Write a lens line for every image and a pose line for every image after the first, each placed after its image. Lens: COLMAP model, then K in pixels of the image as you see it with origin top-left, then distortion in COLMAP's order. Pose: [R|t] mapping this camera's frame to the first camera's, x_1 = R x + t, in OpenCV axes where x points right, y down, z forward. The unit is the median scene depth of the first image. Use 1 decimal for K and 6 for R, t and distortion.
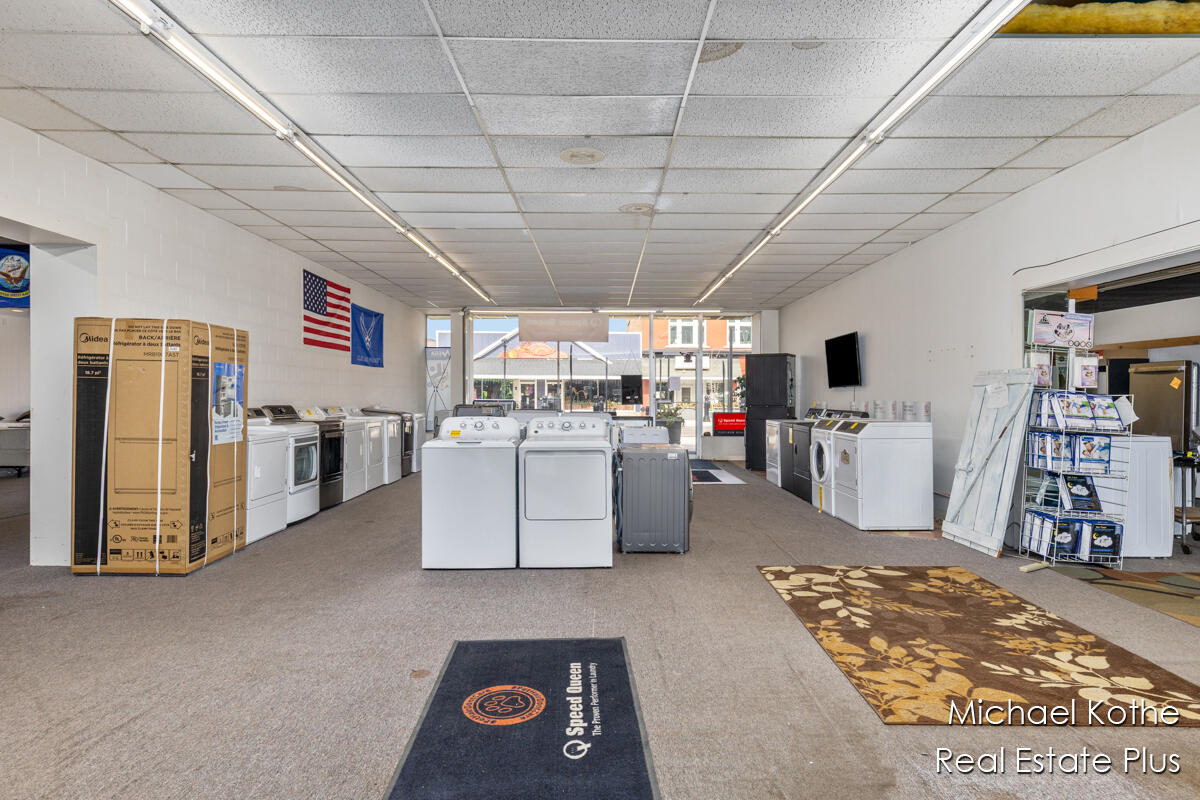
lens RADIAL K [[678.4, 0, 602.0], [0, 678.4, 396.3], [0, 0, 1]] dist [0.000380, -0.000075]
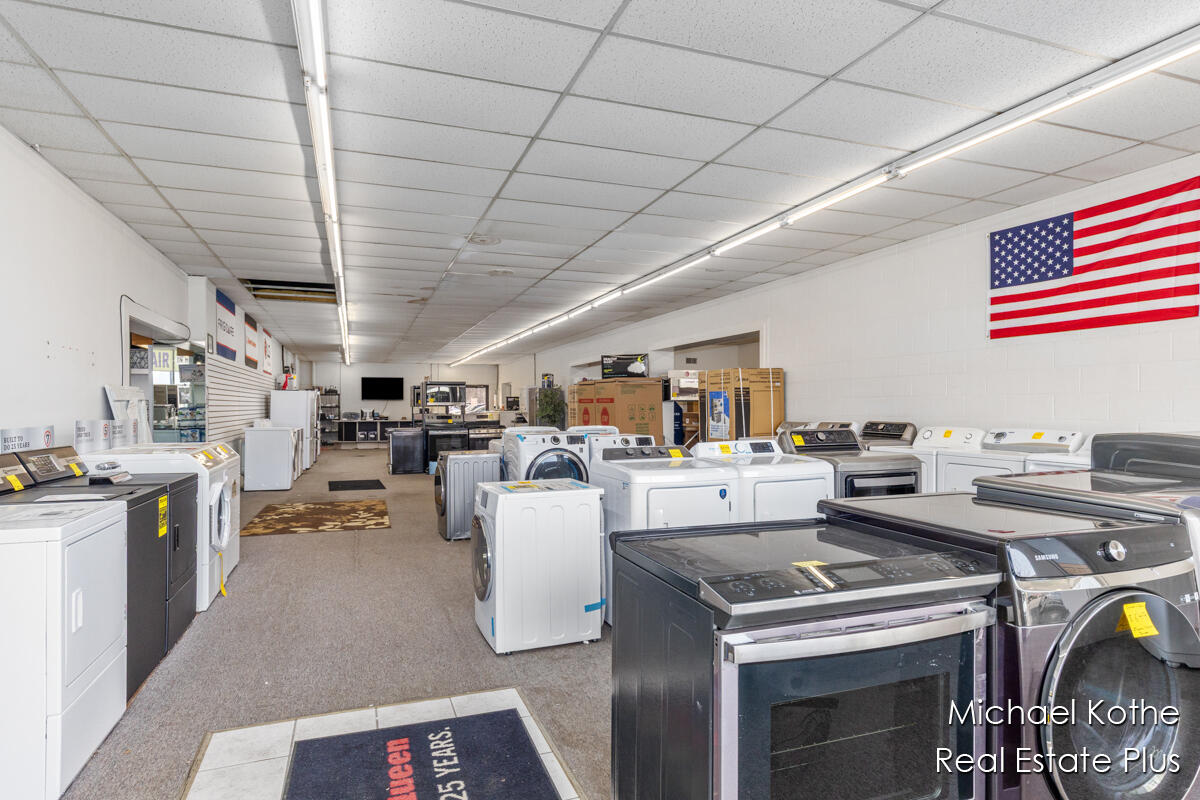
lens RADIAL K [[678.4, 0, 605.3], [0, 678.4, 403.5], [0, 0, 1]] dist [0.000380, -0.000075]
pose [[-0.939453, -0.003721, -0.342658, 0.291675], [-0.002174, 0.999986, -0.004900, -0.009542], [0.342671, -0.003858, -0.939447, 2.497410]]
